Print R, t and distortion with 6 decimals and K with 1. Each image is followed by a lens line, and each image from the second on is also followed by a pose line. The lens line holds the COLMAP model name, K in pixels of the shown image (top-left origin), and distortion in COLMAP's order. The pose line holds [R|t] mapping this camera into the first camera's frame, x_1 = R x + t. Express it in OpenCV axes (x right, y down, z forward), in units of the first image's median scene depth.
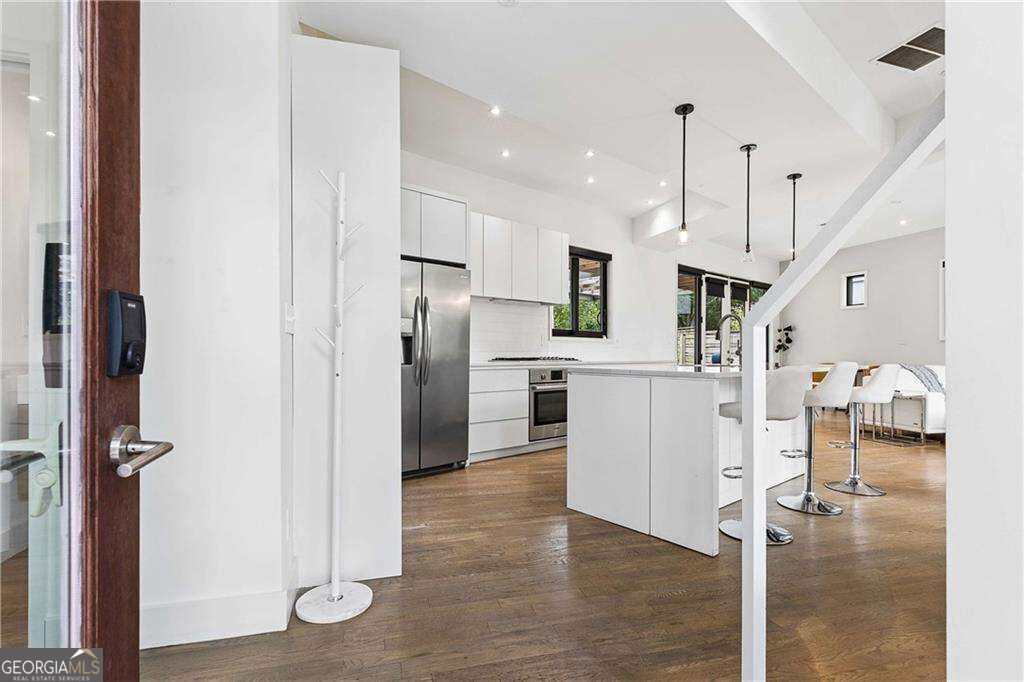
lens RADIAL K [[489.3, 0, 511.4], [0, 489.3, 351.0], [0, 0, 1]] dist [-0.000575, -0.000067]
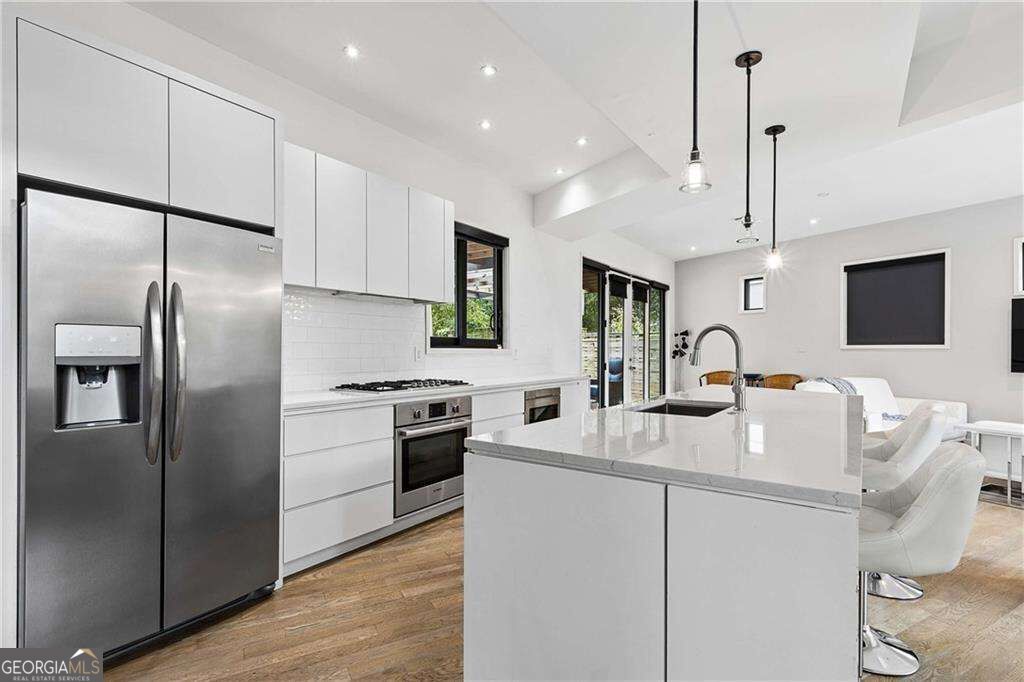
lens RADIAL K [[489.3, 0, 511.4], [0, 489.3, 351.0], [0, 0, 1]] dist [-0.000575, -0.000067]
pose [[0.969487, -0.003340, 0.245119, 0.022757], [0.001968, 0.999981, 0.005845, -0.028285], [-0.245133, -0.005184, 0.969475, 0.277352]]
